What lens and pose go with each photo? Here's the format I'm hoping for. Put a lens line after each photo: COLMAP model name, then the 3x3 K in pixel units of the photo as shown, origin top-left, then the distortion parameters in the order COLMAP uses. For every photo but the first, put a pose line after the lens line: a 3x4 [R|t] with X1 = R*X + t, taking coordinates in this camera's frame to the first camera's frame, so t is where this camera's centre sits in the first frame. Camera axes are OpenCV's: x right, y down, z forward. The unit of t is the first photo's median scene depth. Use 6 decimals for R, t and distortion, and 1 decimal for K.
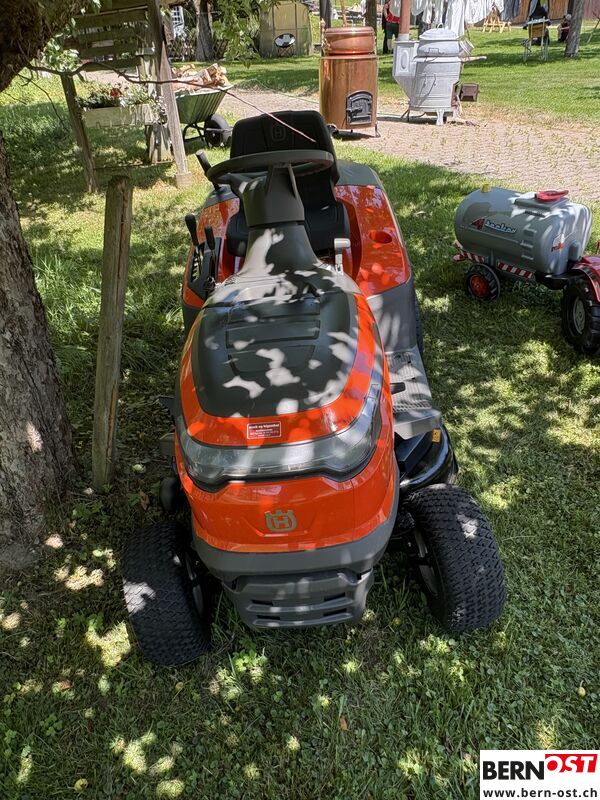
lens RADIAL K [[579.4, 0, 299.5], [0, 579.4, 398.7], [0, 0, 1]] dist [0.000462, 0.000622]
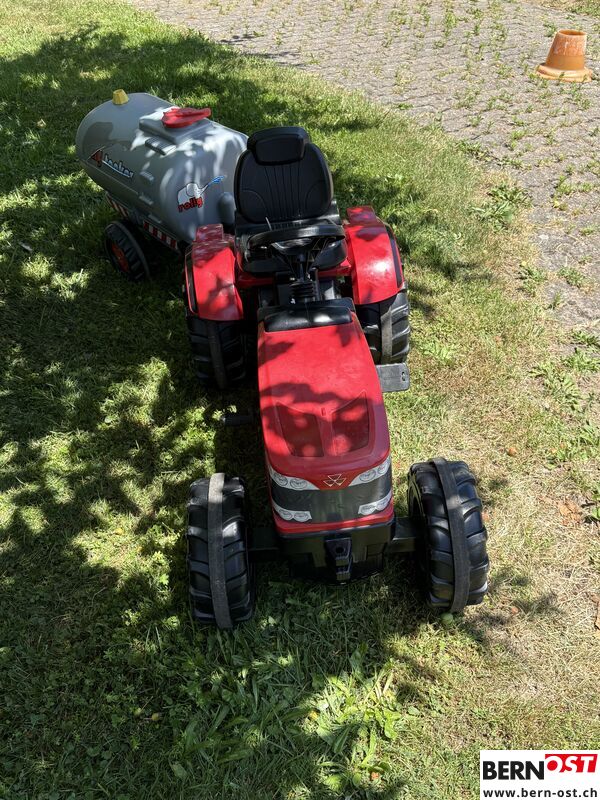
lens RADIAL K [[747.2, 0, 300.4], [0, 747.2, 401.0], [0, 0, 1]] dist [0.020555, 0.000000]
pose [[0.995874, -0.019814, 0.088552, 0.489270], [0.011873, 0.995932, 0.089320, -0.124983], [-0.089962, -0.087900, 0.992059, 0.187823]]
